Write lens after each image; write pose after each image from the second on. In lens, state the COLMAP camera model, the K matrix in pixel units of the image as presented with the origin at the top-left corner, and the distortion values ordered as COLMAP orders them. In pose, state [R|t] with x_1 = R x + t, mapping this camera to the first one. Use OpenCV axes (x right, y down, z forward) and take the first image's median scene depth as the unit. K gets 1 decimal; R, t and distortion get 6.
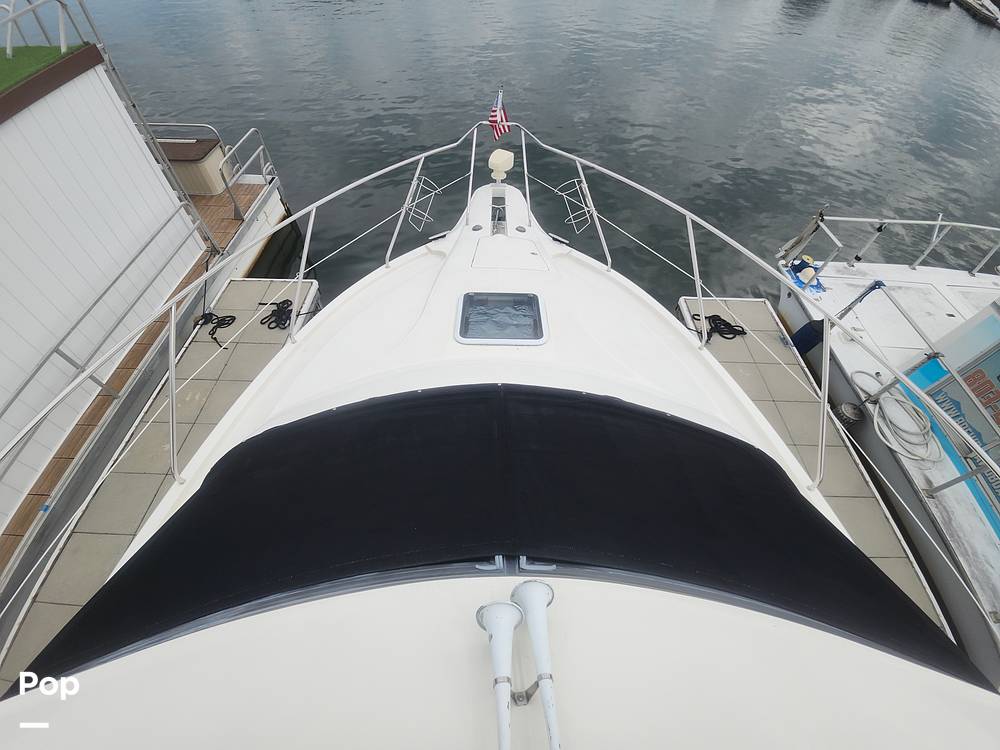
lens RADIAL K [[391.8, 0, 493.3], [0, 391.8, 378.7], [0, 0, 1]] dist [-0.001466, -0.010510]
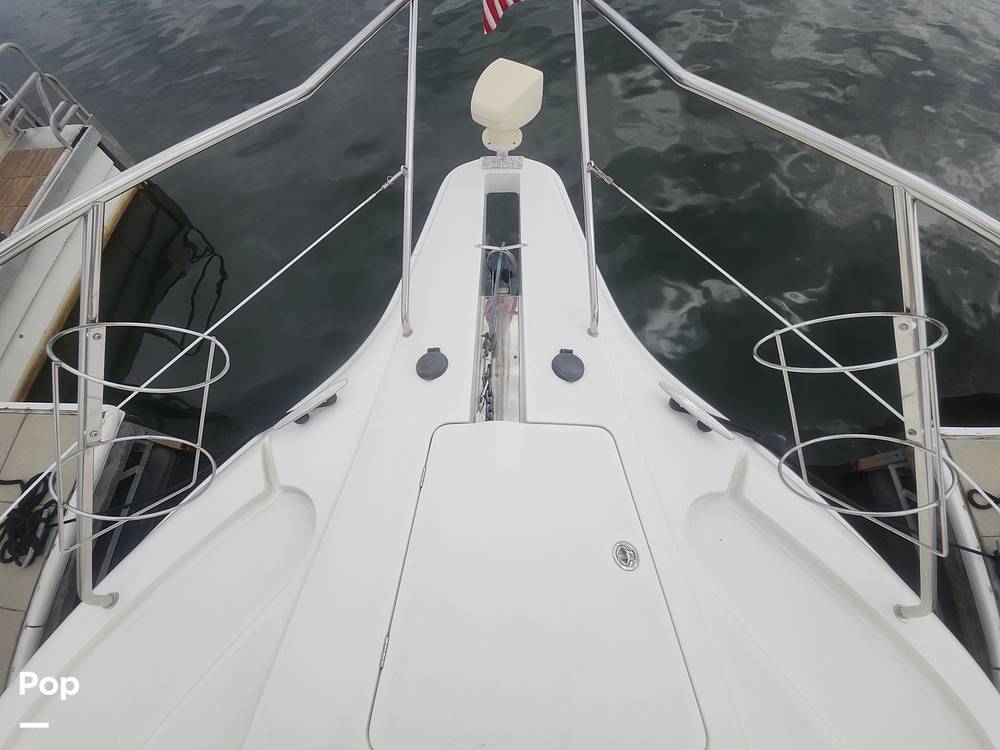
lens RADIAL K [[391.8, 0, 493.3], [0, 391.8, 378.7], [0, 0, 1]] dist [-0.001466, -0.010510]
pose [[0.997499, -0.009312, -0.070067, 0.030000], [0.026392, 0.968658, 0.246992, -0.410093], [0.065571, -0.248223, 0.966481, 0.622980]]
